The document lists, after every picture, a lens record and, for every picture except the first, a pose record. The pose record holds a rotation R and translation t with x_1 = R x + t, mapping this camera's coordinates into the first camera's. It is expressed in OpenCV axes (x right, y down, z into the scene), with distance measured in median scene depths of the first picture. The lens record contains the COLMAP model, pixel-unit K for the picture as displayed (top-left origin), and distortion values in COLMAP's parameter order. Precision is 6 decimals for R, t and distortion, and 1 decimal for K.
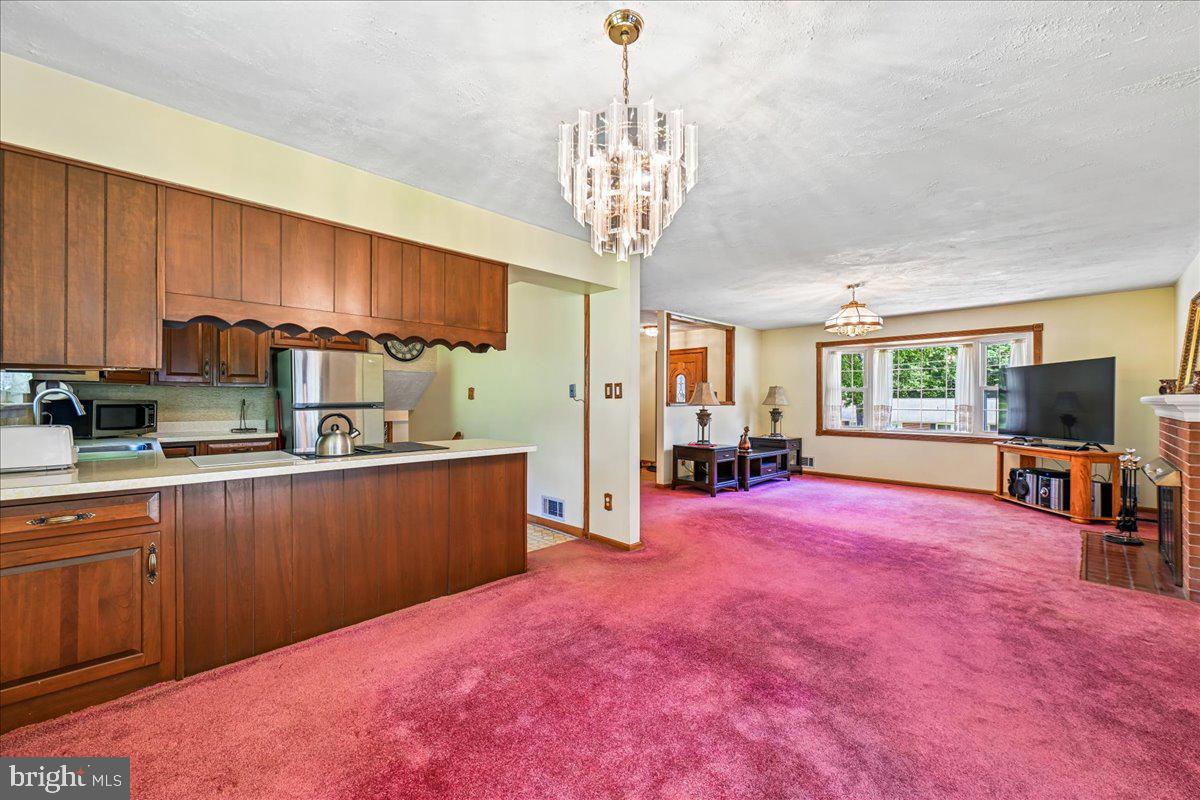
lens RADIAL K [[474.1, 0, 599.6], [0, 474.1, 400.0], [0, 0, 1]] dist [0.000780, -0.000464]
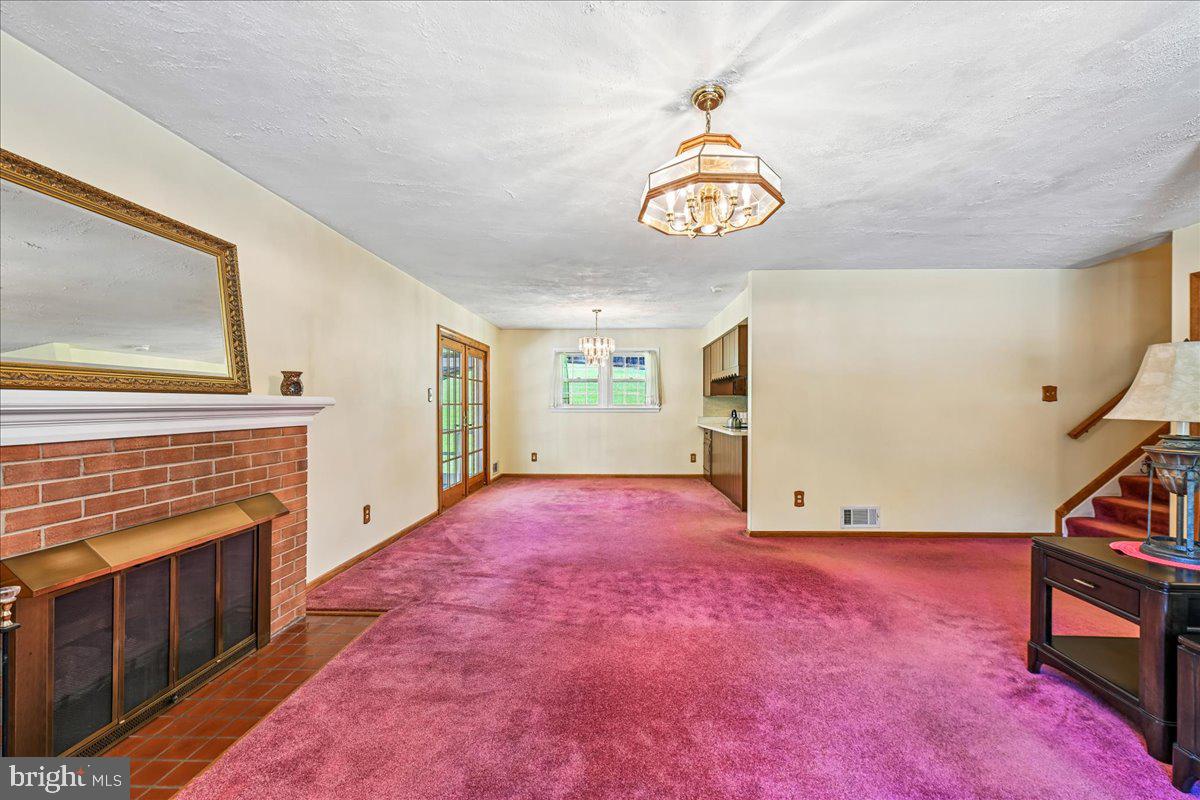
lens RADIAL K [[474.1, 0, 614.0], [0, 474.1, 405.9], [0, 0, 1]] dist [0.000780, -0.000464]
pose [[-0.709837, -0.000394, -0.704366, 1.085489], [-0.002761, 0.999994, 0.002223, 0.002247], [0.704361, 0.003523, -0.709833, 1.550732]]
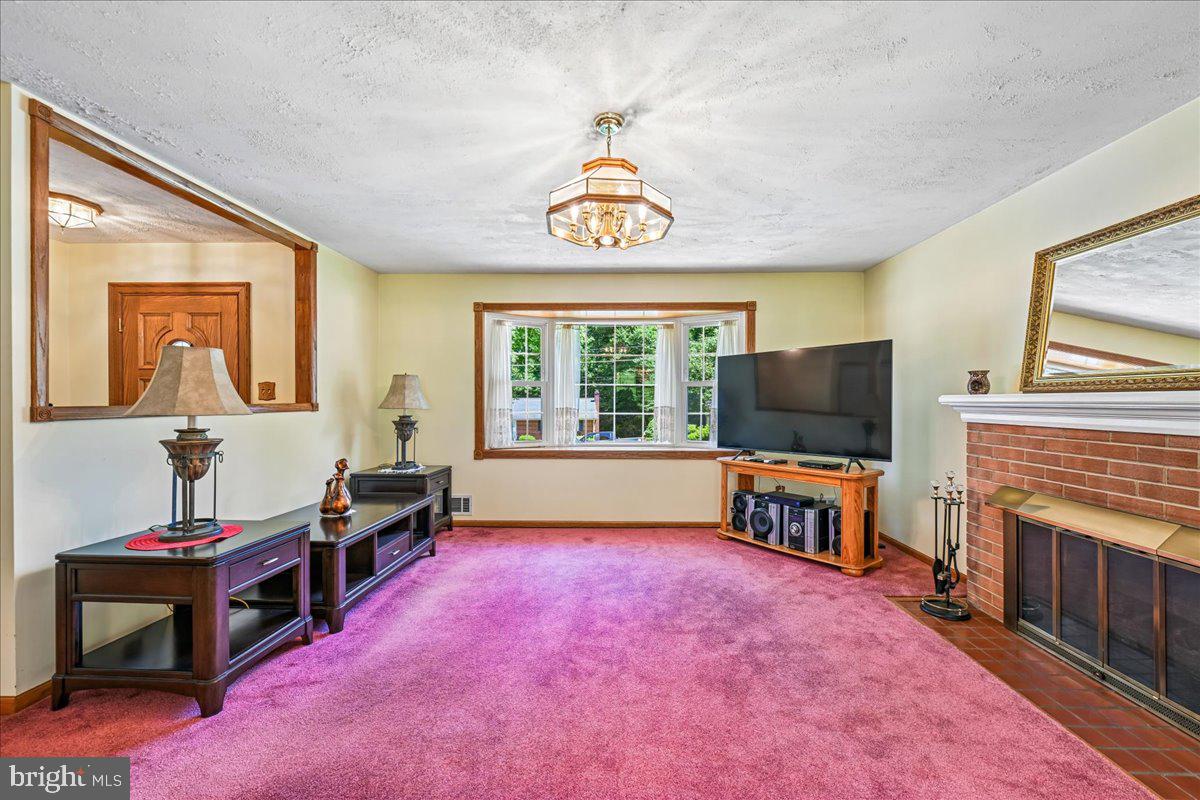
lens RADIAL K [[474.1, 0, 610.3], [0, 474.1, 405.6], [0, 0, 1]] dist [0.000780, -0.000464]
pose [[0.709971, -0.009270, 0.704170, 0.314429], [0.000324, 0.999918, 0.012836, -0.000575], [-0.704231, -0.008885, 0.709915, 0.902723]]
